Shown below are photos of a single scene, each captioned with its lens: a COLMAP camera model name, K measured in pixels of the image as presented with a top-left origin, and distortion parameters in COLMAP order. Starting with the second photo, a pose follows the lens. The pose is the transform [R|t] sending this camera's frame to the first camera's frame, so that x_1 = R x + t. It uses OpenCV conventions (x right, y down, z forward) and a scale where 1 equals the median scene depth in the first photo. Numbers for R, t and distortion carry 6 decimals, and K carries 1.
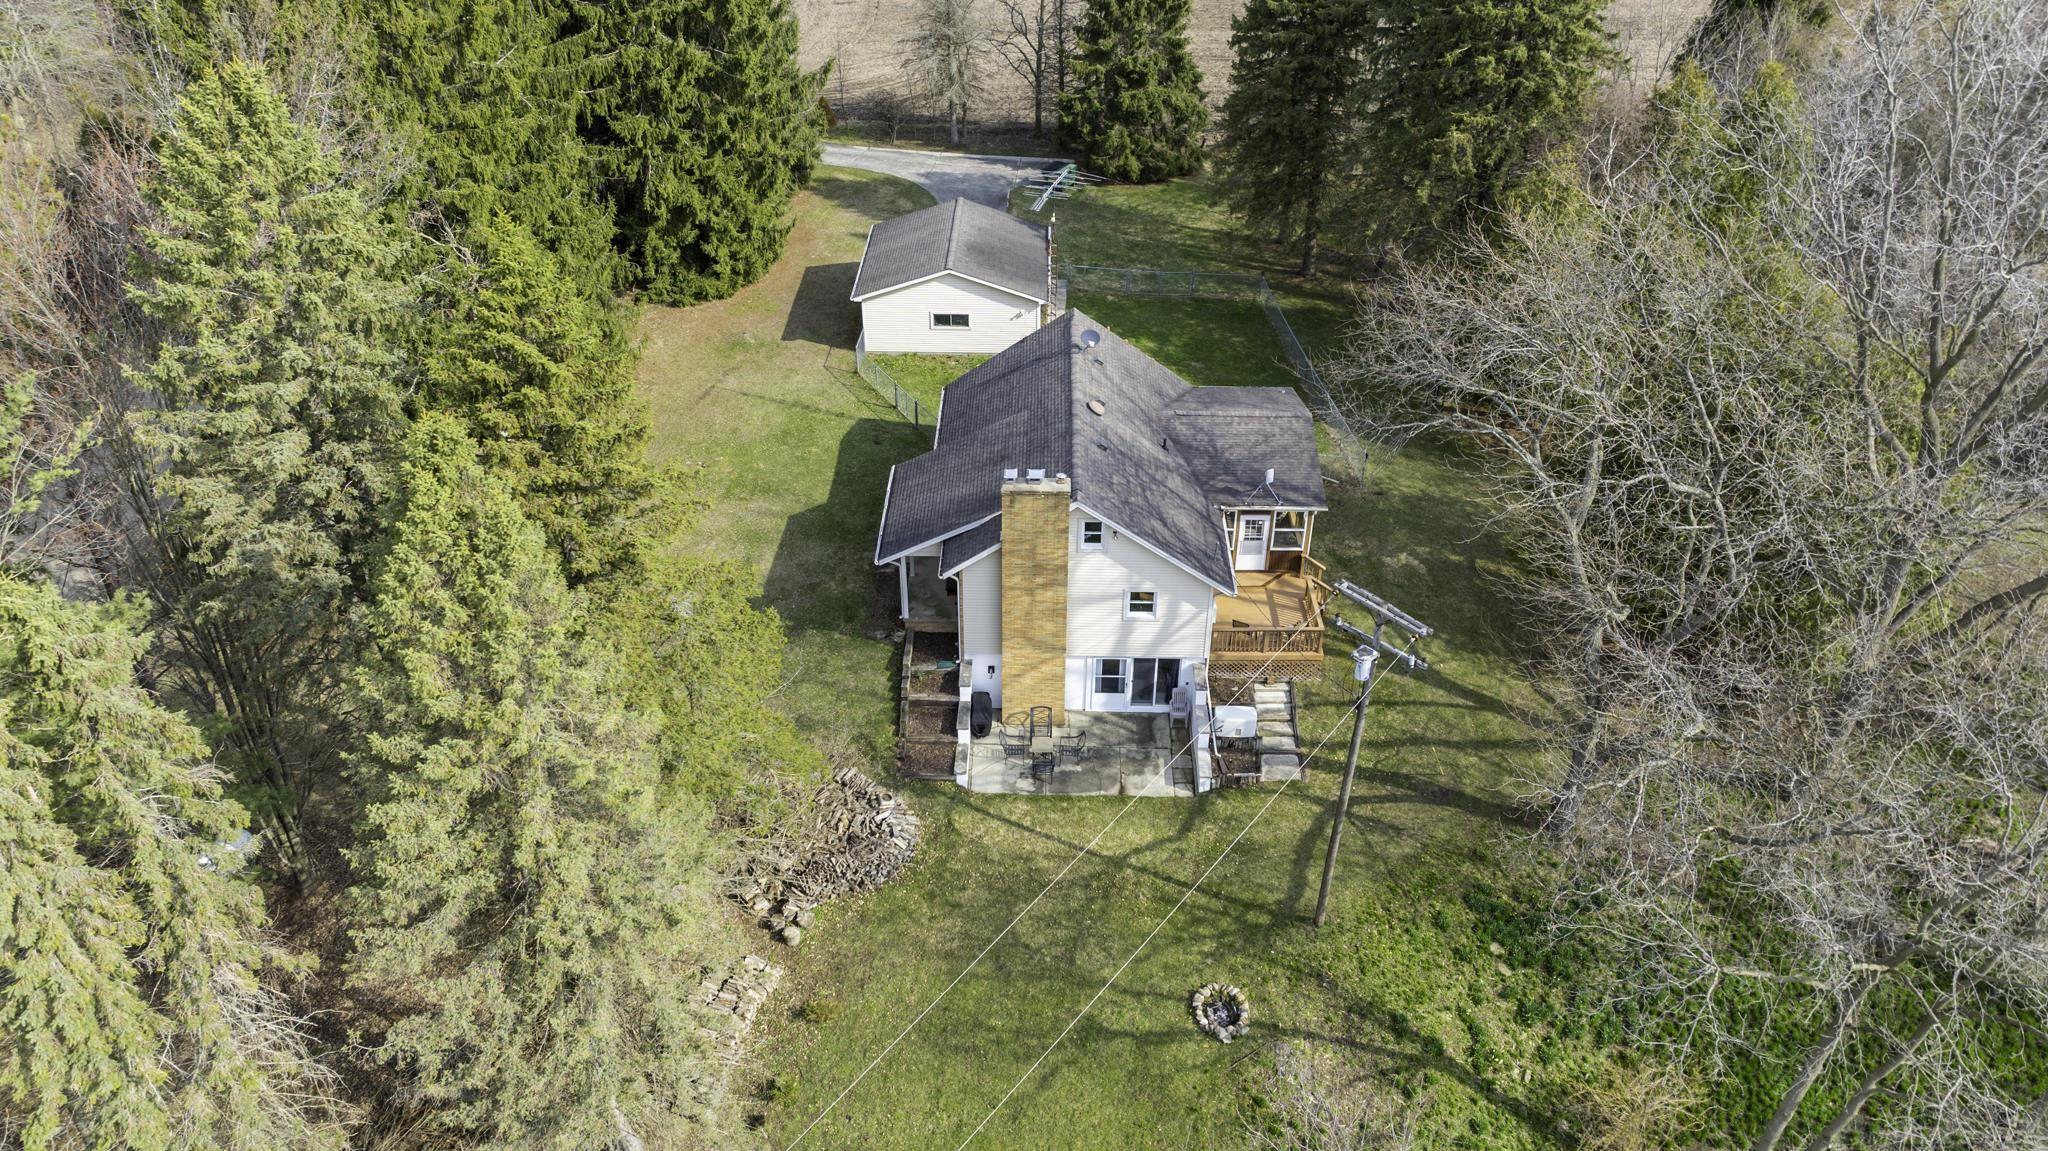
lens RADIAL K [[1458.3, 0, 1018.2], [0, 1458.3, 577.1], [0, 0, 1]] dist [-0.023296, 0.002977]
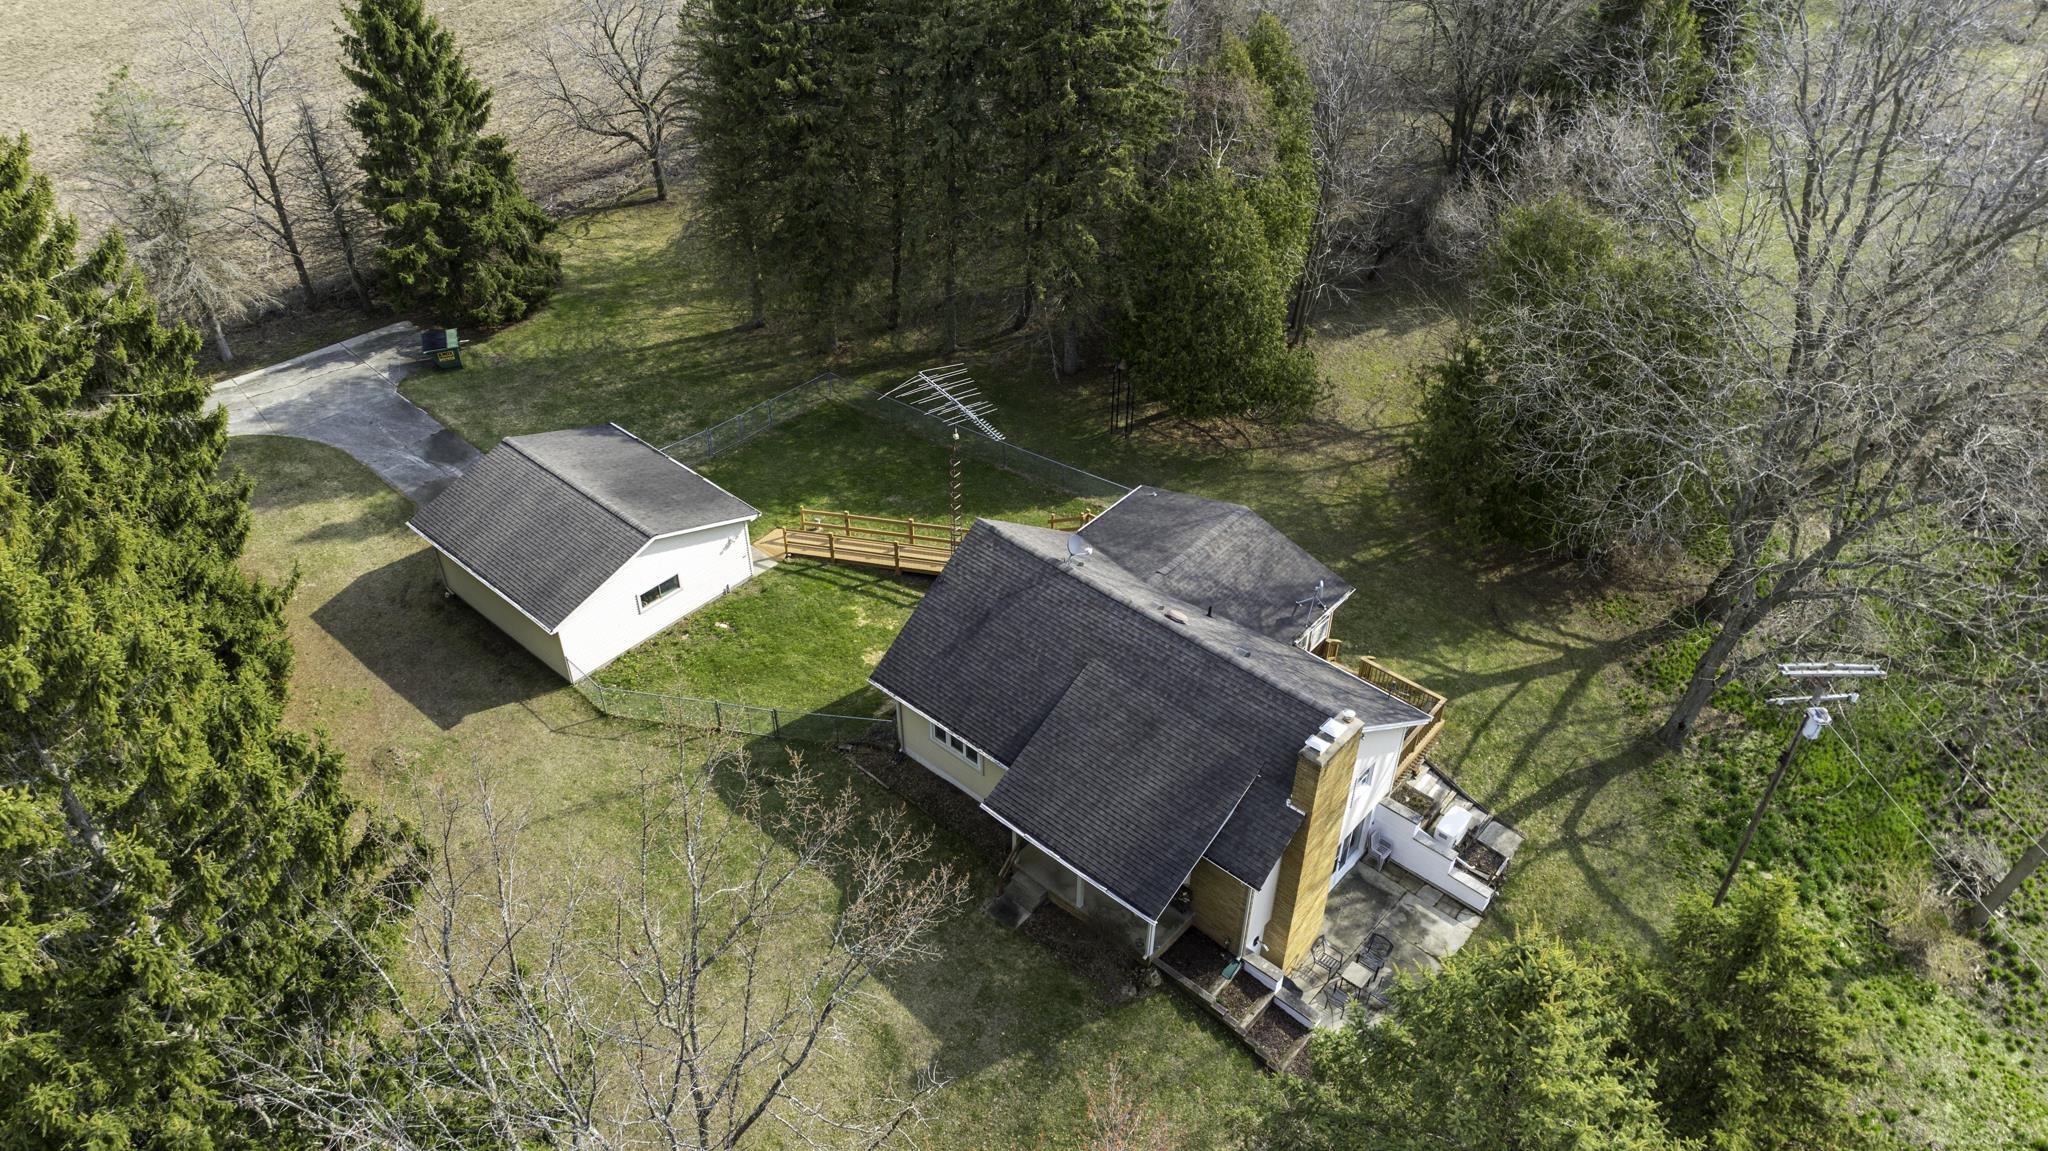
lens RADIAL K [[1458.3, 0, 1026.4], [0, 1458.3, 570.6], [0, 0, 1]] dist [-0.023296, 0.002977]
pose [[0.644404, -0.471961, 0.601660, -0.516326], [0.431199, 0.874058, 0.223806, -0.375510], [-0.631514, 0.115214, 0.766757, 0.405900]]
